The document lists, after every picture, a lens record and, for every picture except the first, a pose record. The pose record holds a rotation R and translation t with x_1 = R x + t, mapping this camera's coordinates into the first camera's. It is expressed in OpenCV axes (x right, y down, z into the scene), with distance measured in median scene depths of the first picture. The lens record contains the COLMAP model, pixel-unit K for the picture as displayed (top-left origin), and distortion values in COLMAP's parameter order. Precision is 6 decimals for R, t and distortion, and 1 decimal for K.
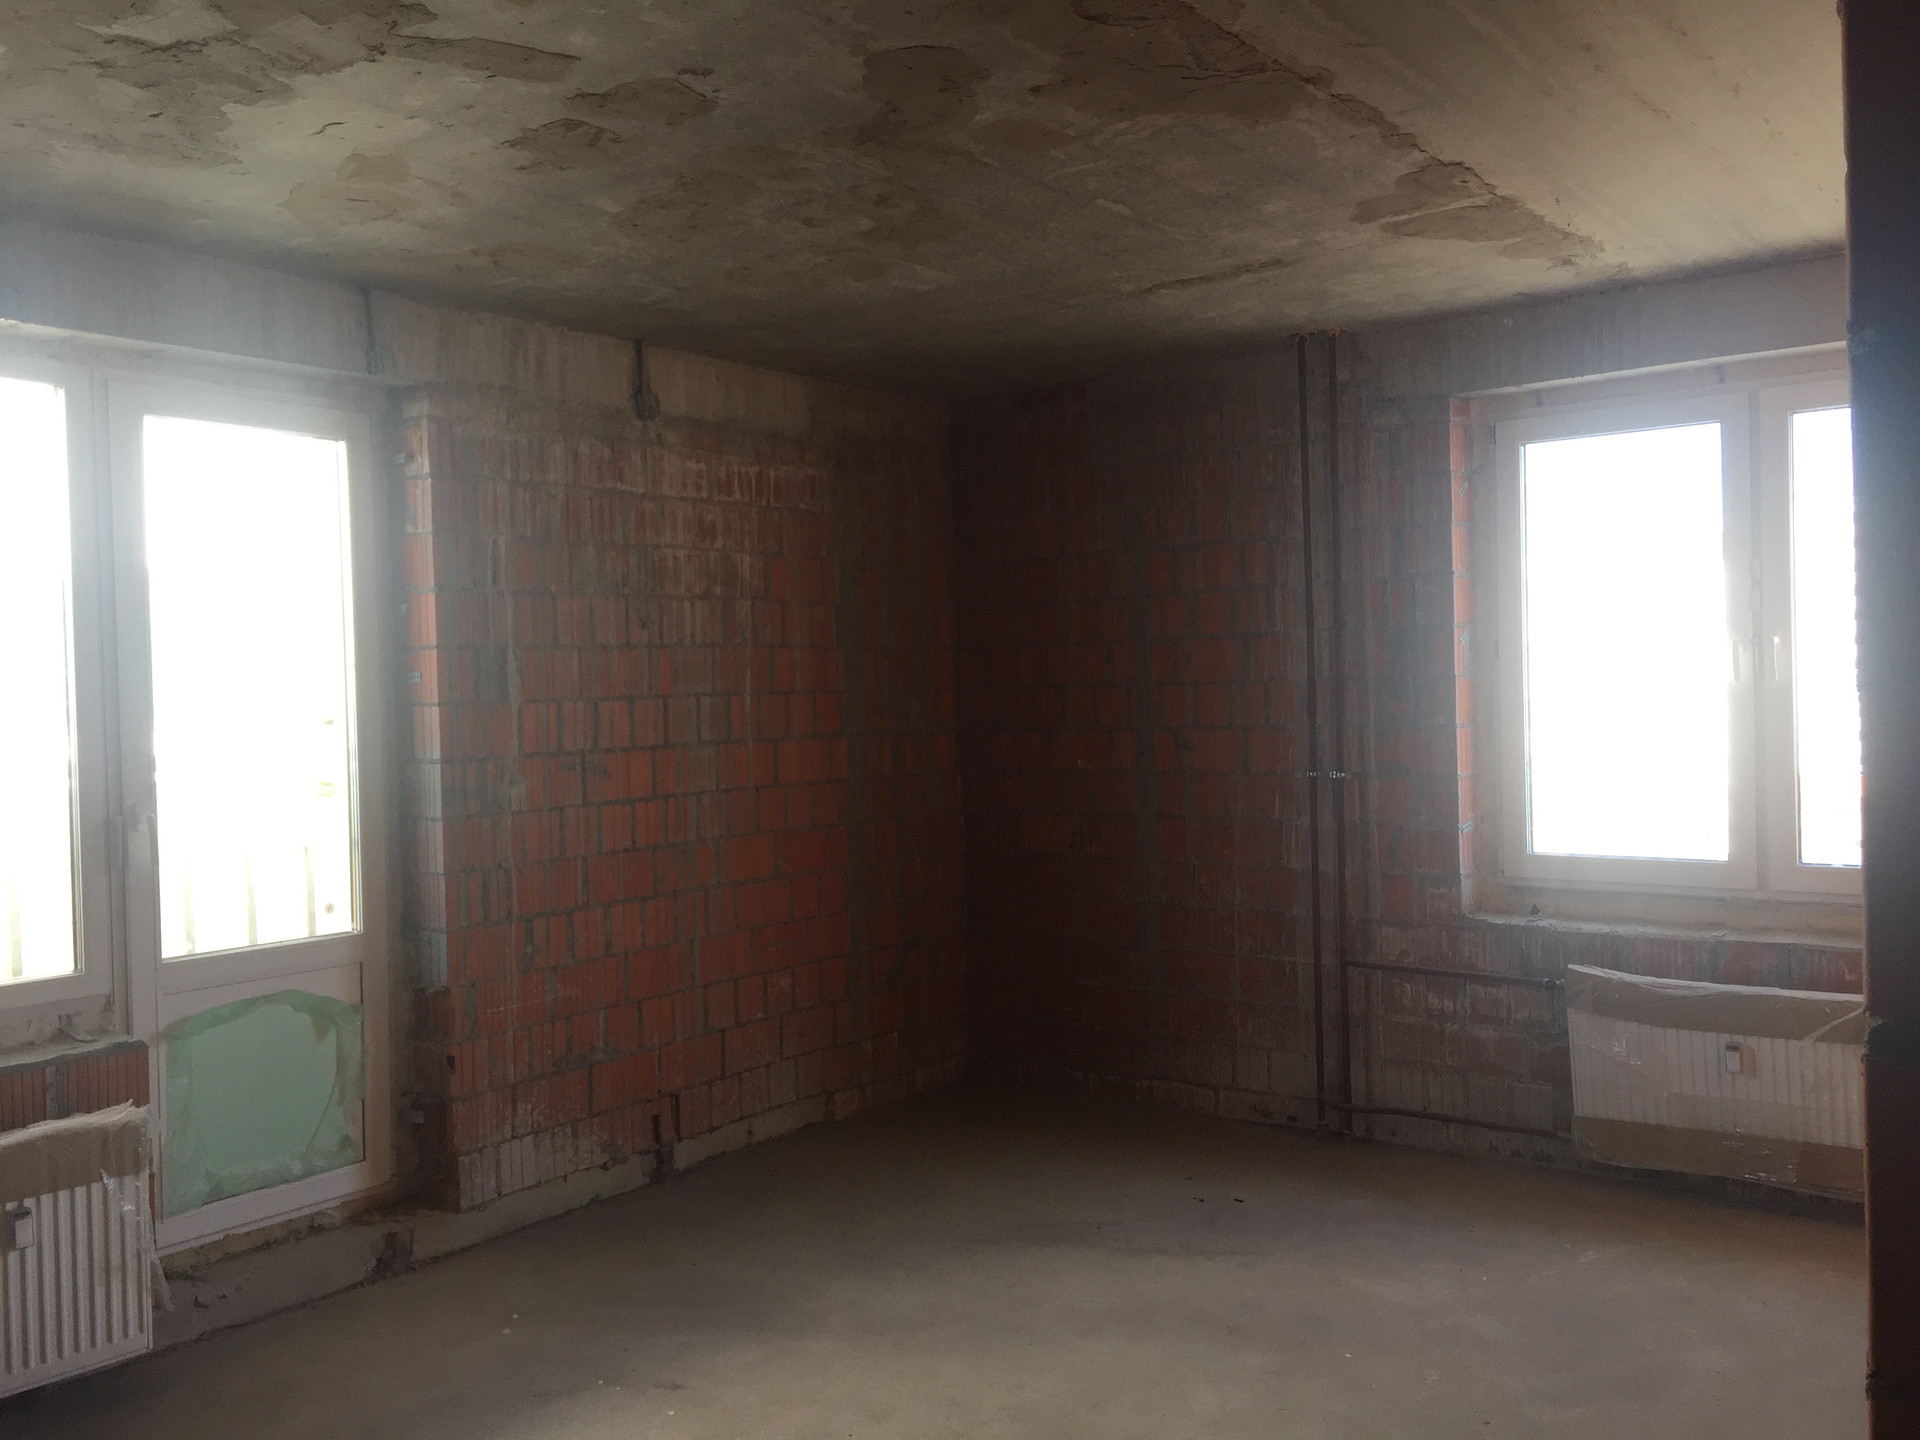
lens RADIAL K [[1633.9, 0, 952.2], [0, 1633.9, 722.4], [0, 0, 1]] dist [0.075207, -0.092436]
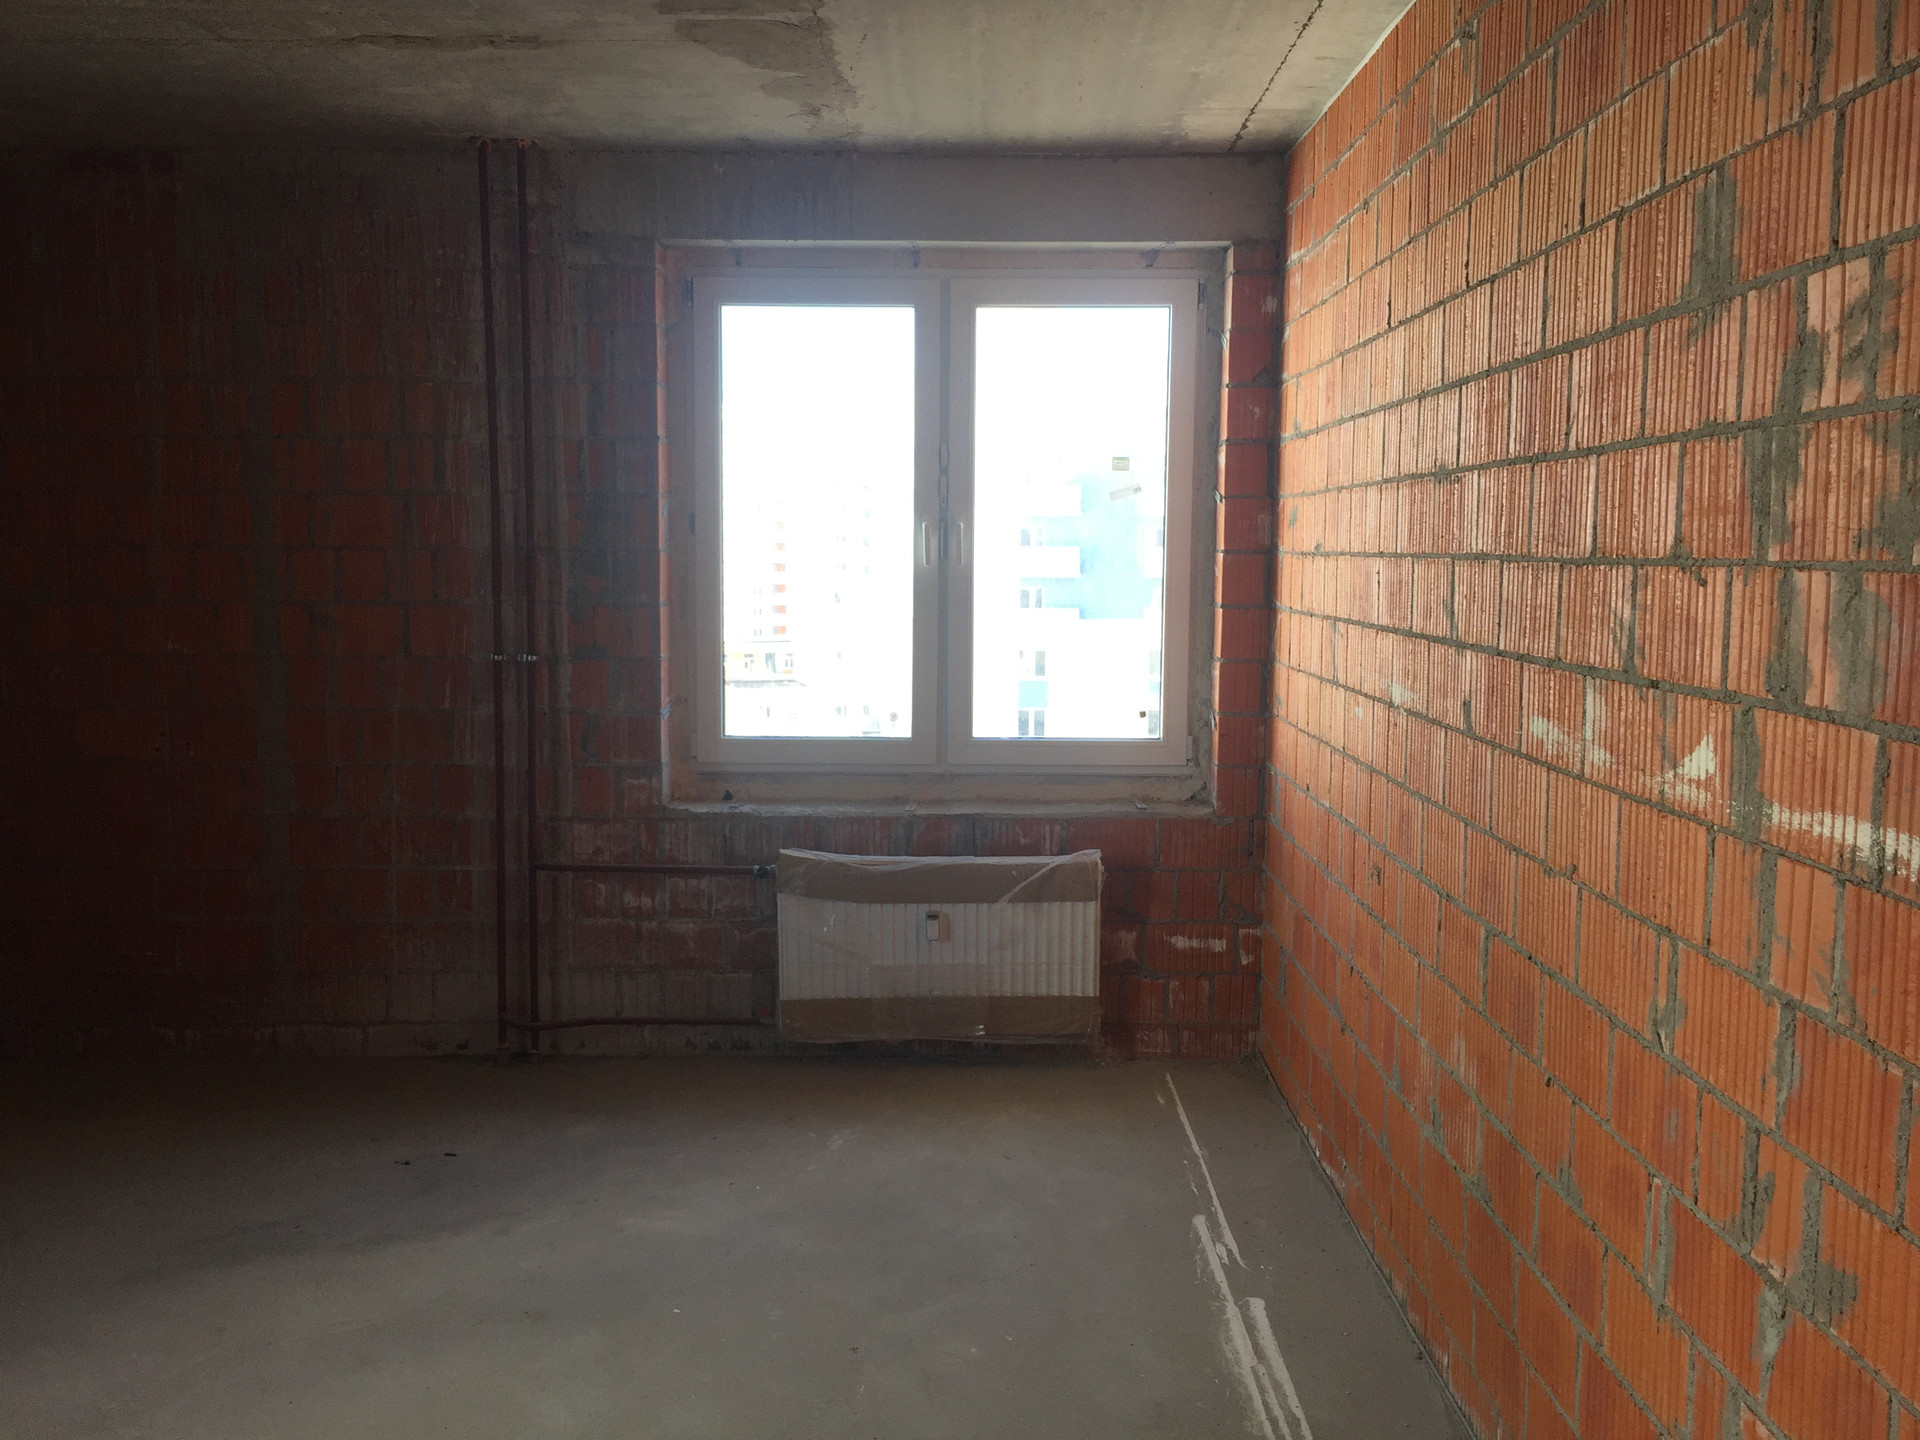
lens RADIAL K [[1633.9, 0, 966.5], [0, 1633.9, 716.5], [0, 0, 1]] dist [0.075207, -0.092436]
pose [[0.793118, -0.030406, 0.608308, -0.120168], [-0.014262, 0.997552, 0.068458, -0.000515], [-0.608901, -0.062971, 0.790743, 0.156745]]
